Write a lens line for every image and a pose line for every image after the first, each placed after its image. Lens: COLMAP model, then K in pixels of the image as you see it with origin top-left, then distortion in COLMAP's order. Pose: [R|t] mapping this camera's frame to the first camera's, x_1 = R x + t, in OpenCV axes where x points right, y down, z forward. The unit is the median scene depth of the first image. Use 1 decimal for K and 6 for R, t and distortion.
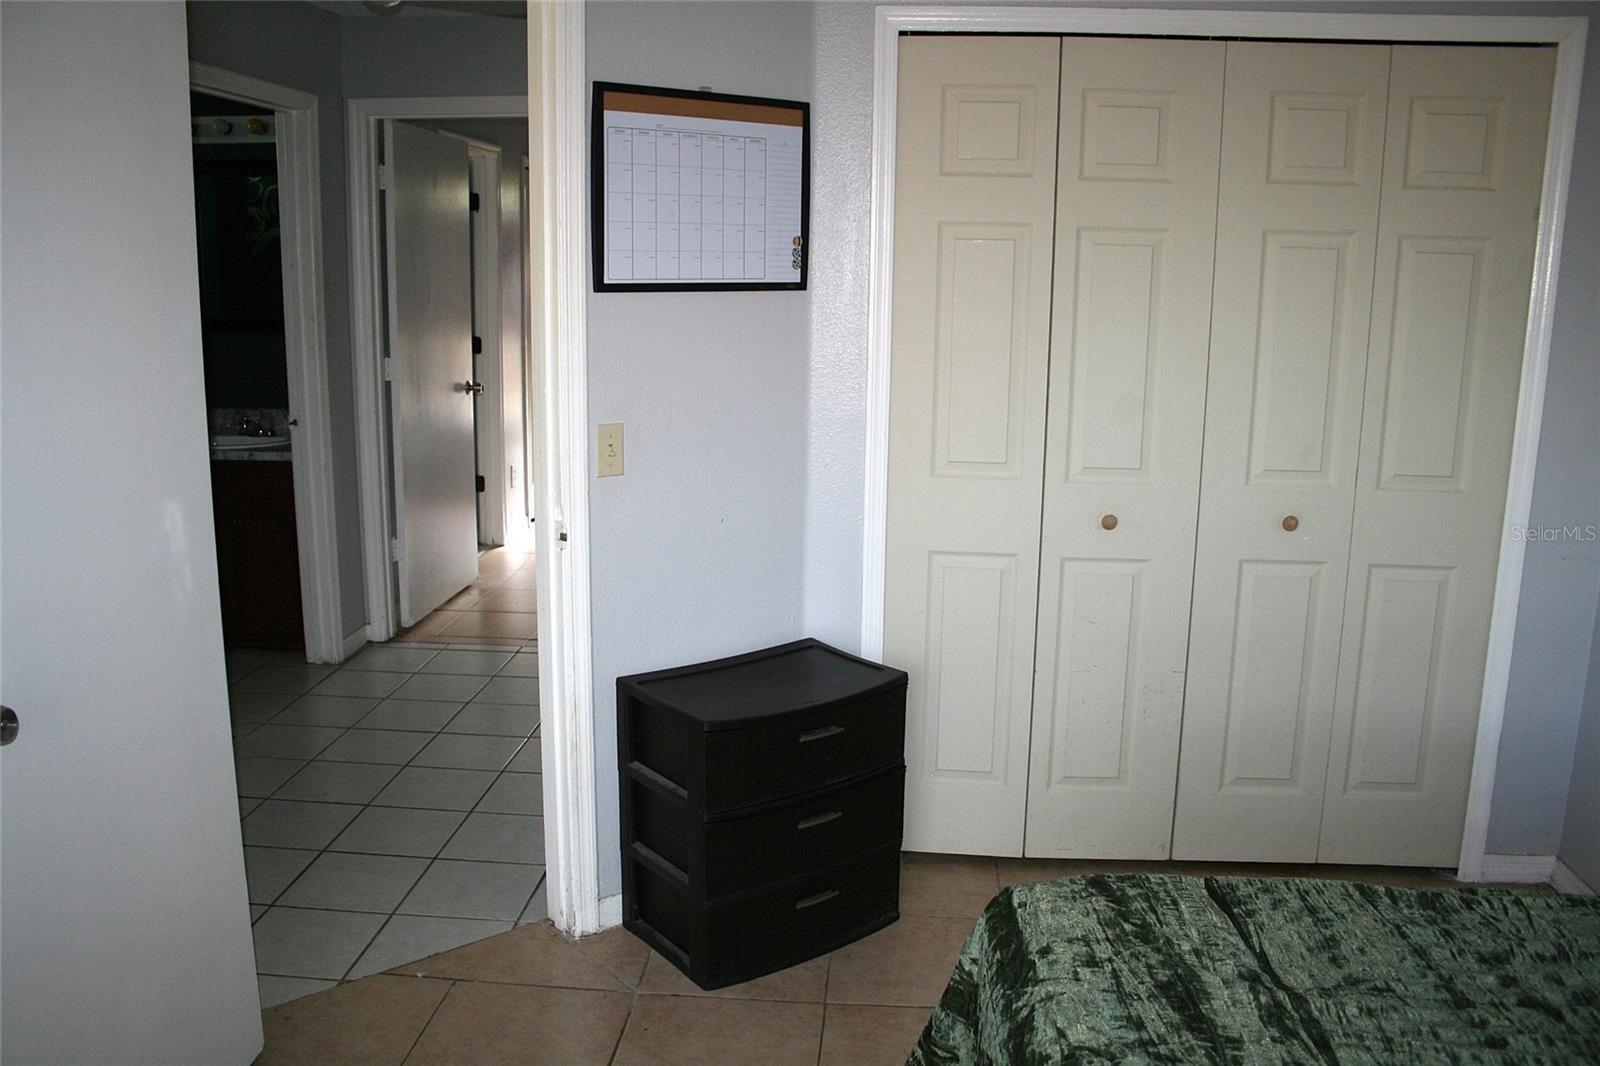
lens RADIAL K [[1339.9, 0, 800.0], [0, 1339.9, 533.0], [0, 0, 1]] dist [-0.147104, 0.117309]
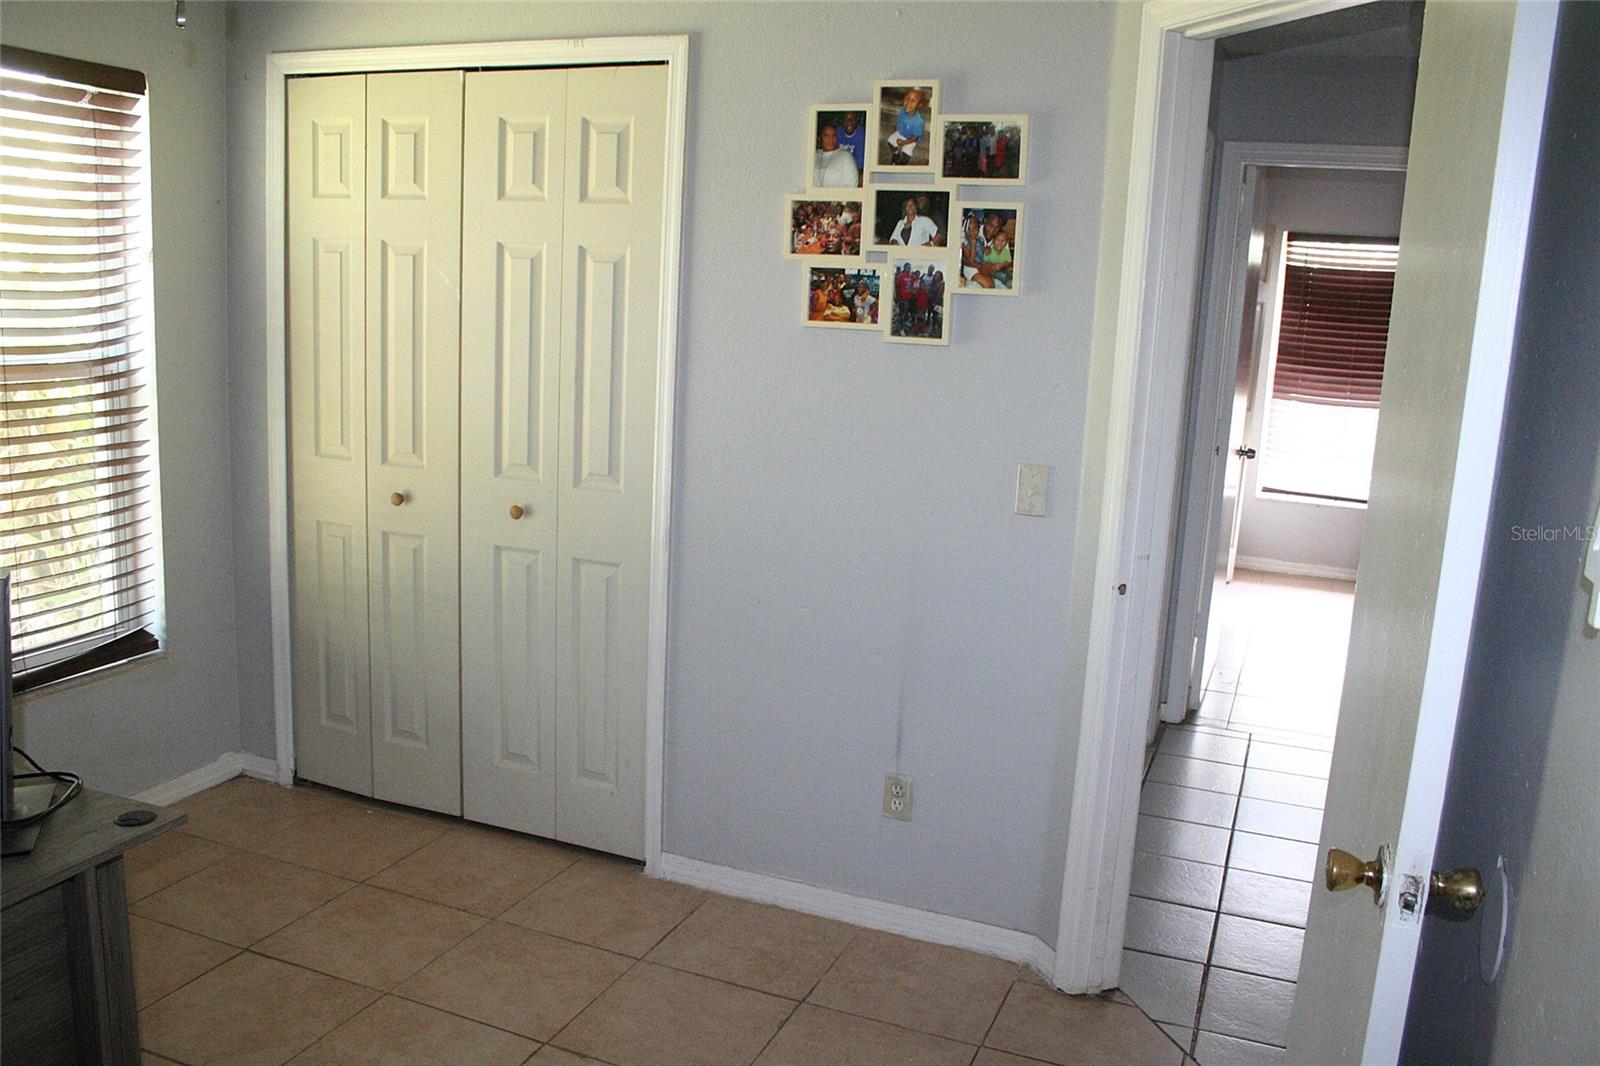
lens RADIAL K [[1339.9, 0, 800.0], [0, 1339.9, 533.0], [0, 0, 1]] dist [-0.147104, 0.117309]
pose [[0.958925, 0.092295, -0.268225, 0.917160], [-0.104537, 0.994016, -0.031691, 0.022768], [0.263695, 0.058429, 0.962835, 0.010512]]
